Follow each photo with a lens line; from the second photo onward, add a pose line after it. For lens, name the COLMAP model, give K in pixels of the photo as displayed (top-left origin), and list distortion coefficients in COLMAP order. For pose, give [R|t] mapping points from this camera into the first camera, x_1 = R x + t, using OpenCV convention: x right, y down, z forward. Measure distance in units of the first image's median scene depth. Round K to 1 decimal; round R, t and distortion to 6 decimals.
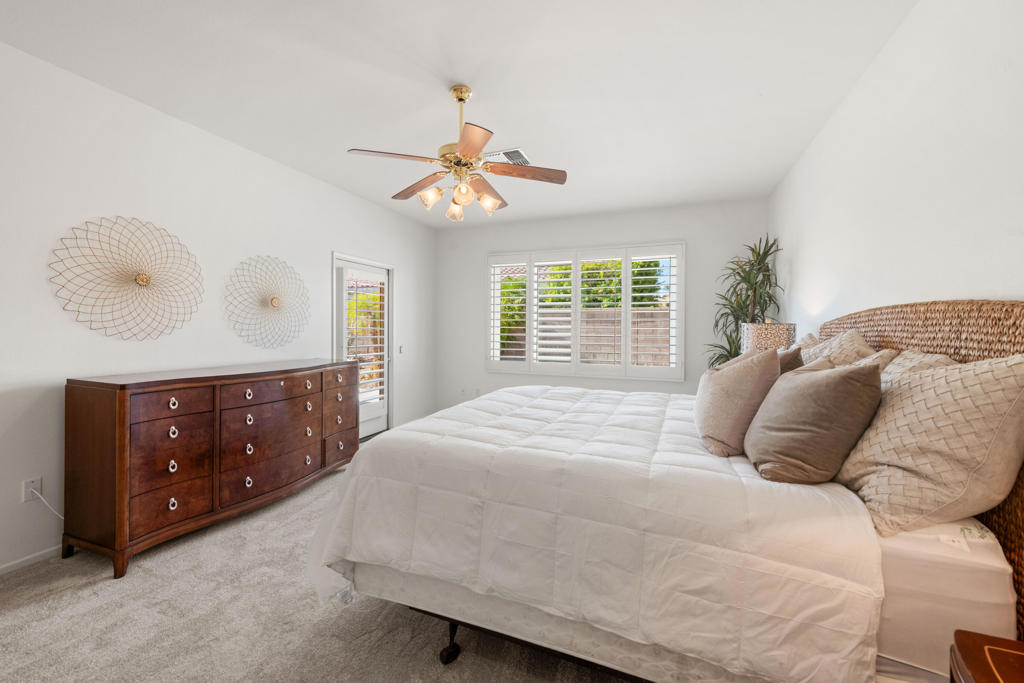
lens RADIAL K [[406.9, 0, 511.5], [0, 406.9, 332.1], [0, 0, 1]] dist [0.010814, -0.001767]
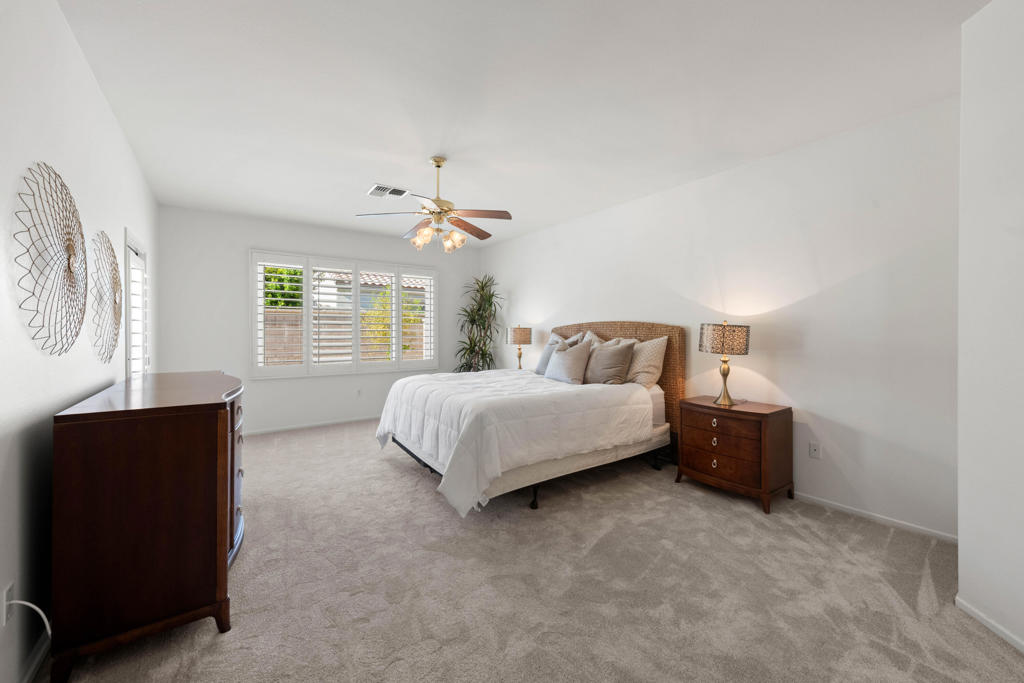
lens RADIAL K [[406.9, 0, 509.5], [0, 406.9, 335.7], [0, 0, 1]] dist [0.010814, -0.001767]
pose [[0.549177, -0.017043, 0.835532, -2.194680], [0.010826, 0.999853, 0.013279, -0.023155], [-0.835636, 0.001753, 0.549281, 0.078545]]
